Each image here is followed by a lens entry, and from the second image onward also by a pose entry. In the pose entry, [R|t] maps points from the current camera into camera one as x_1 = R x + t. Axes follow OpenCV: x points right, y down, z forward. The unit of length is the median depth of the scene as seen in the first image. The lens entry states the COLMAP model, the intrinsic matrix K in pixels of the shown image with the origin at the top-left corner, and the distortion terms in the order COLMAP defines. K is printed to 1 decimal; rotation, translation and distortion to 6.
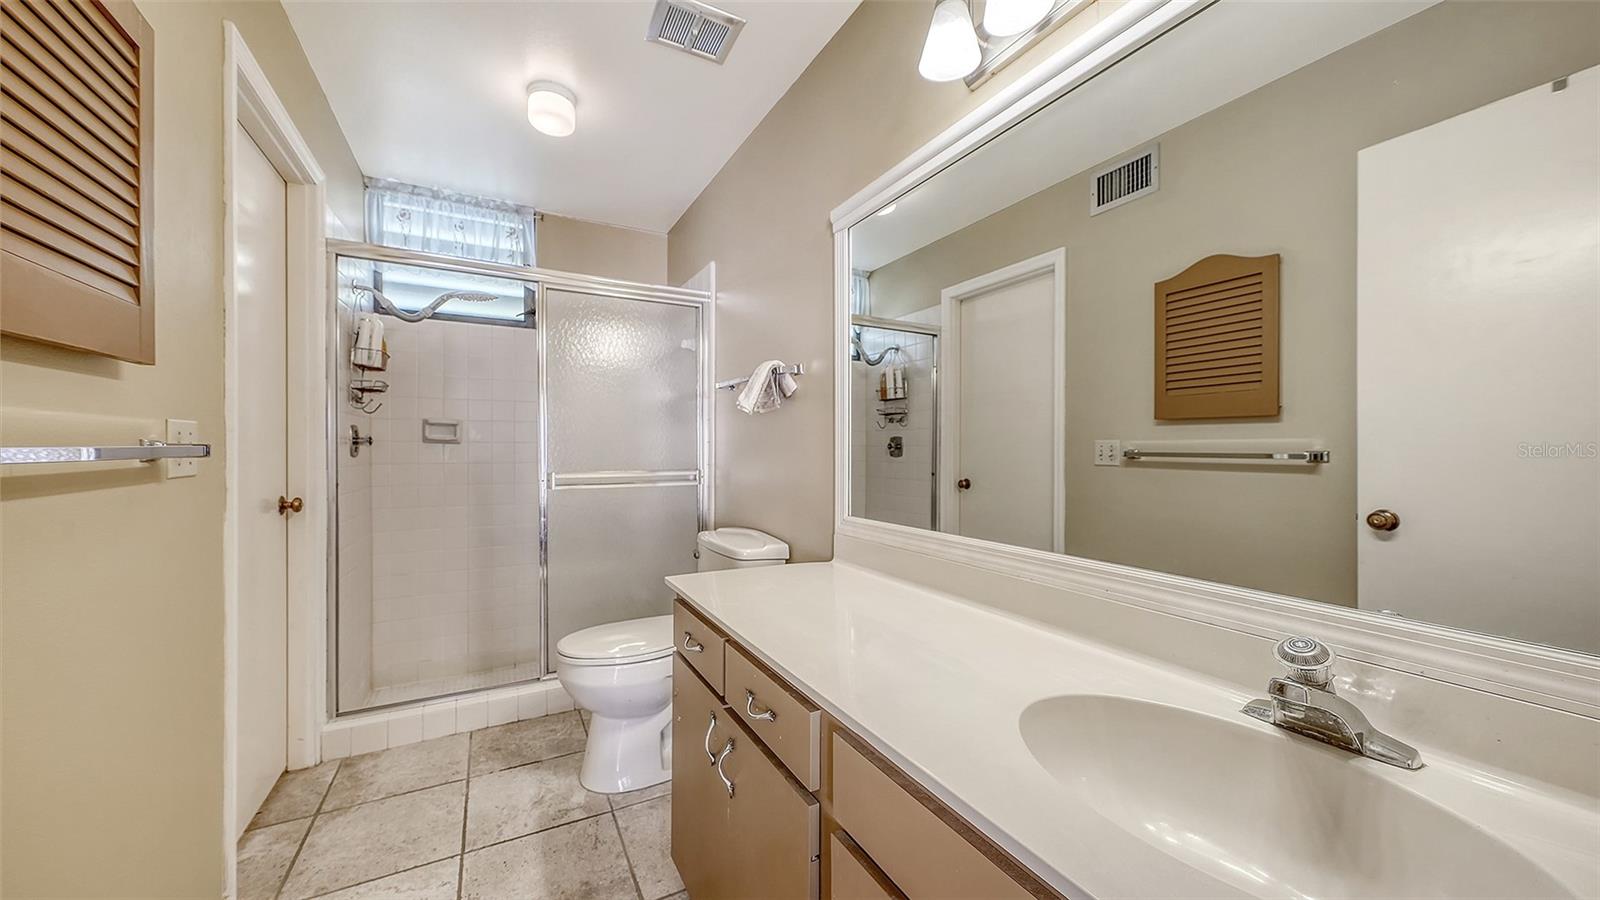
lens RADIAL K [[557.1, 0, 800.2], [0, 557.1, 449.4], [0, 0, 1]] dist [0.001356, 0.000036]
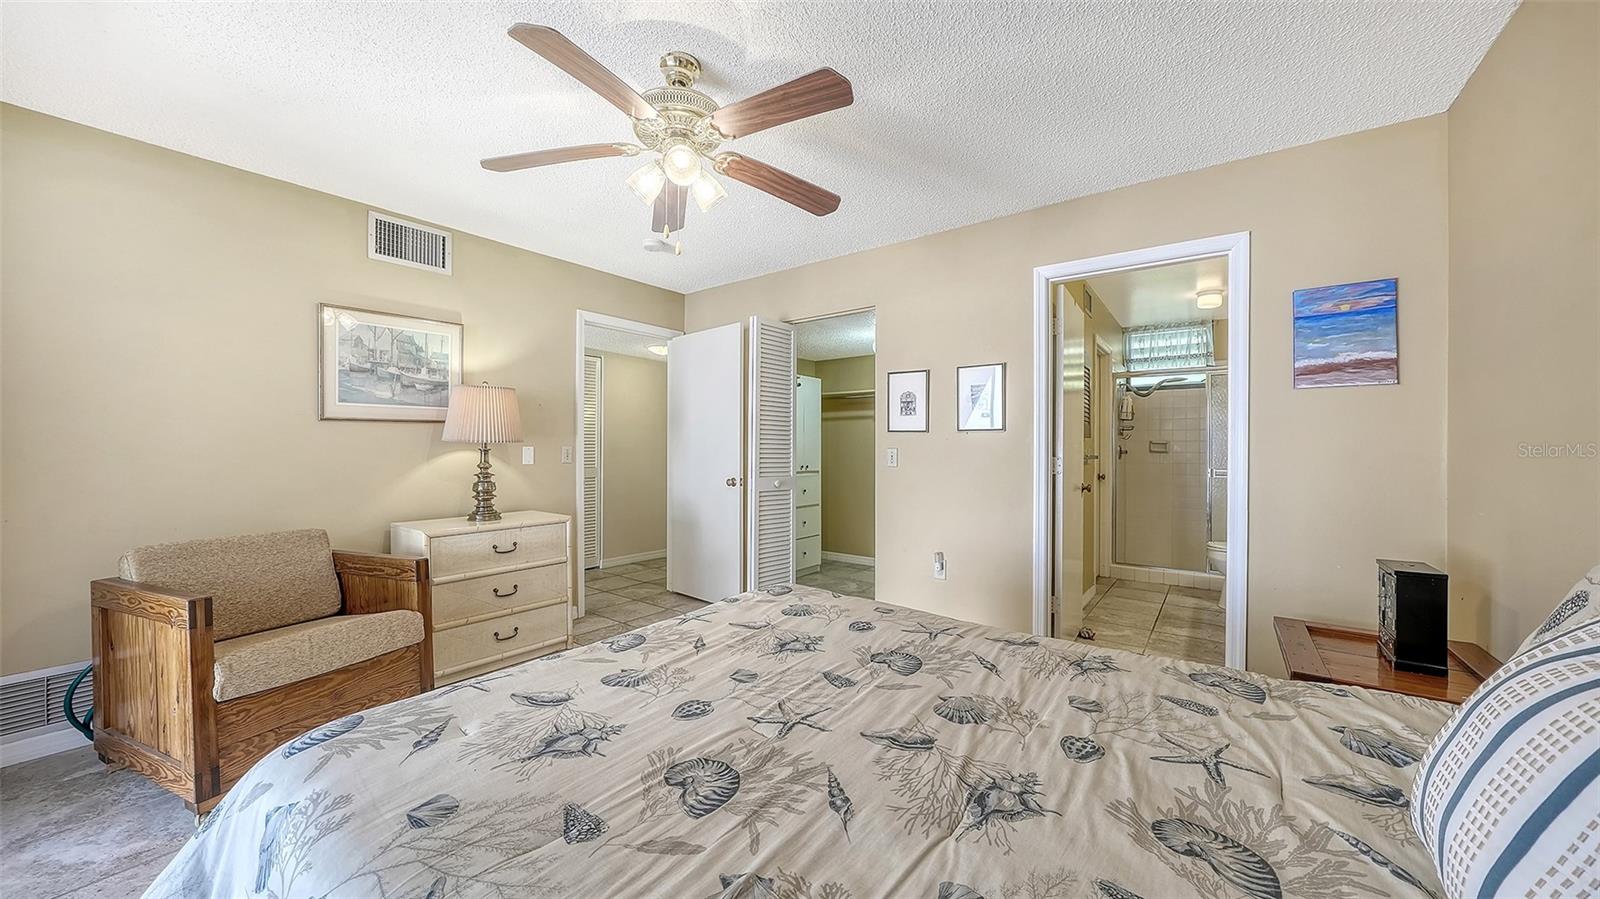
lens RADIAL K [[557.1, 0, 804.7], [0, 557.1, 455.7], [0, 0, 1]] dist [0.001356, 0.000036]
pose [[0.411389, 0.008042, -0.911424, 0.635859], [-0.002589, 0.999967, 0.007655, -0.013425], [0.911456, -0.000790, 0.411396, -0.946137]]
